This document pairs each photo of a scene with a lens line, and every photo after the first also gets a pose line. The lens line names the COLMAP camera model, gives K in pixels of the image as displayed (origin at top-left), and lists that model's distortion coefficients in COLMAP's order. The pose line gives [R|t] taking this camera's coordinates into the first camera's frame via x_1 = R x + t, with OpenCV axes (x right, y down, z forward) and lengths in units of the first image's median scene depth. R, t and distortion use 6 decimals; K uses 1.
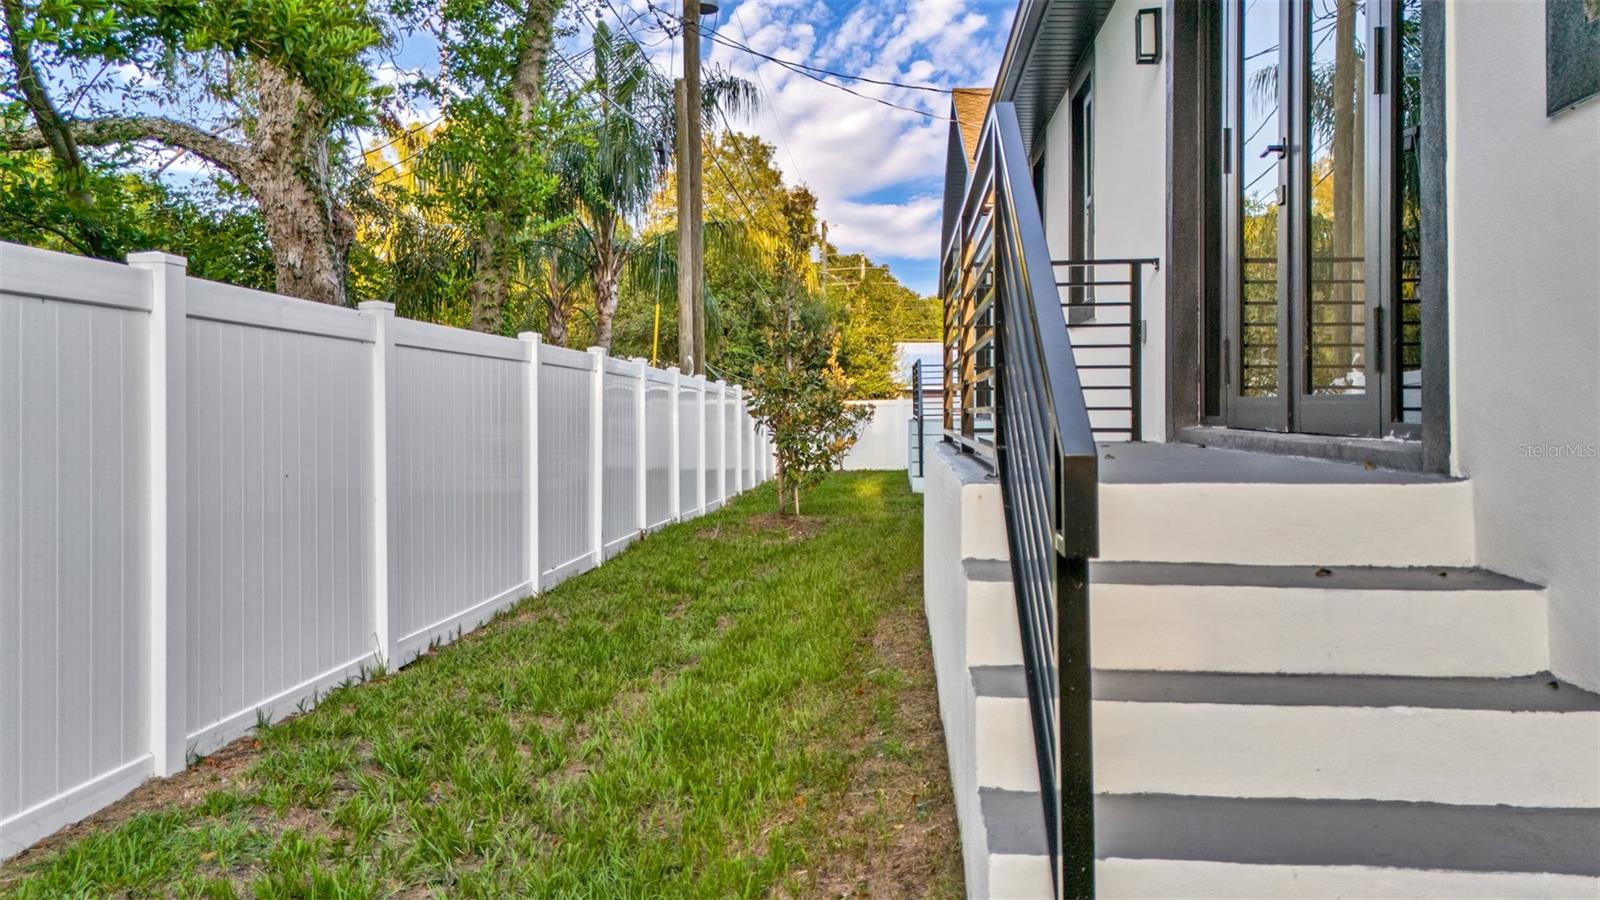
lens RADIAL K [[1195.0, 0, 806.1], [0, 1195.0, 438.9], [0, 0, 1]] dist [0.046574, -0.029407]
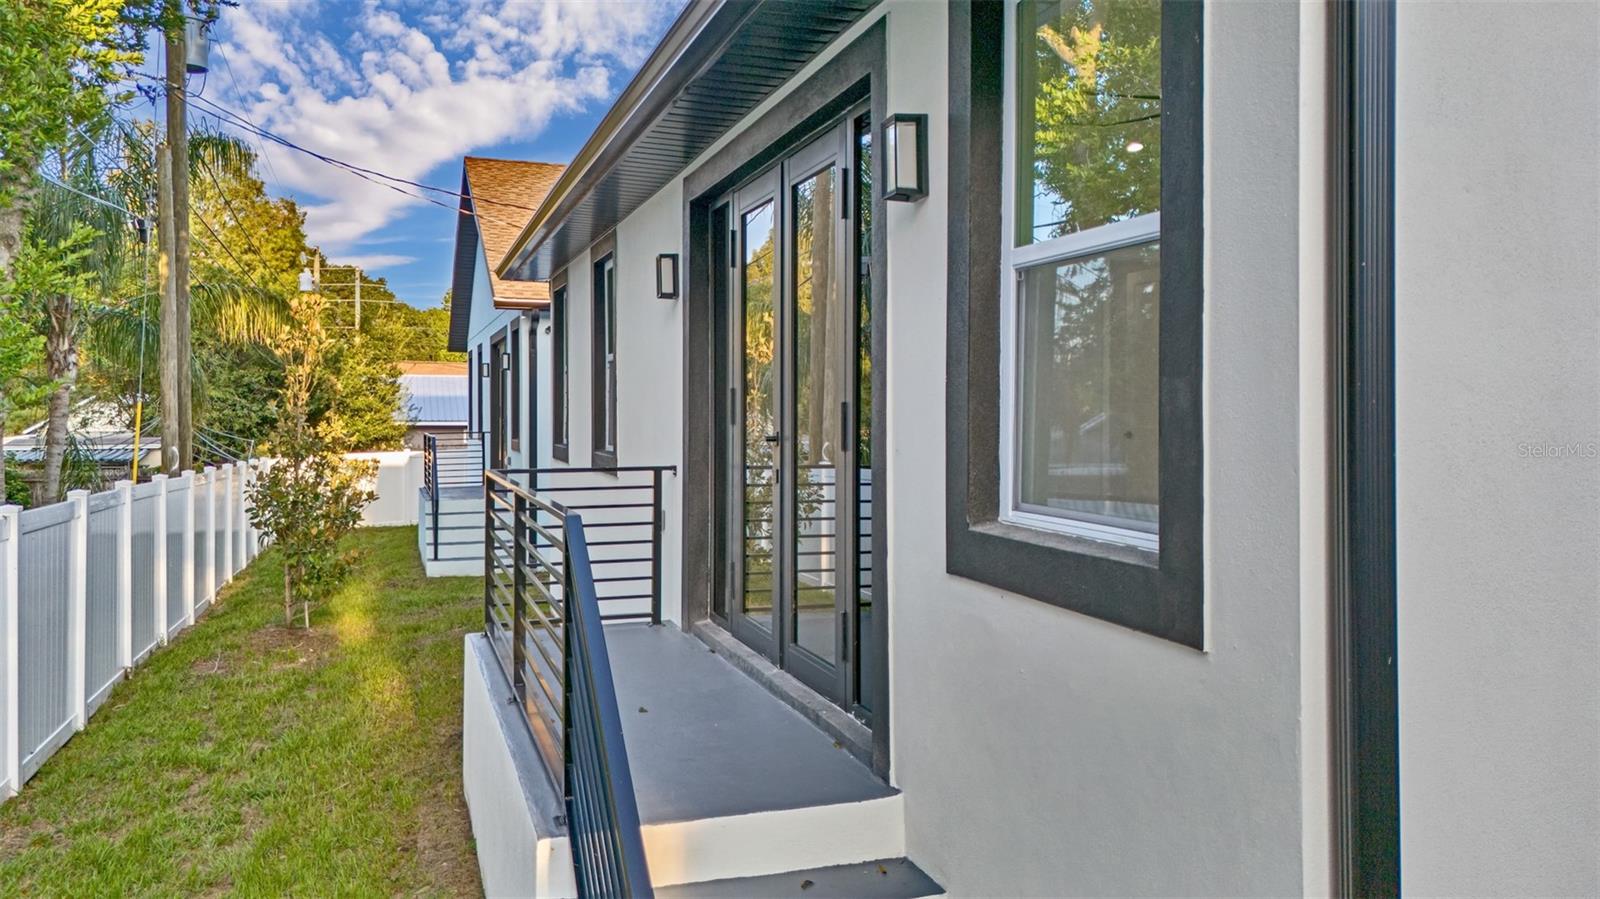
lens RADIAL K [[1195.0, 0, 800.5], [0, 1195.0, 458.6], [0, 0, 1]] dist [0.046574, -0.029407]
pose [[0.919814, 0.003302, 0.392341, -0.033867], [-0.004168, 0.999990, 0.001355, -0.114467], [-0.392333, -0.002881, 0.919819, -0.074497]]
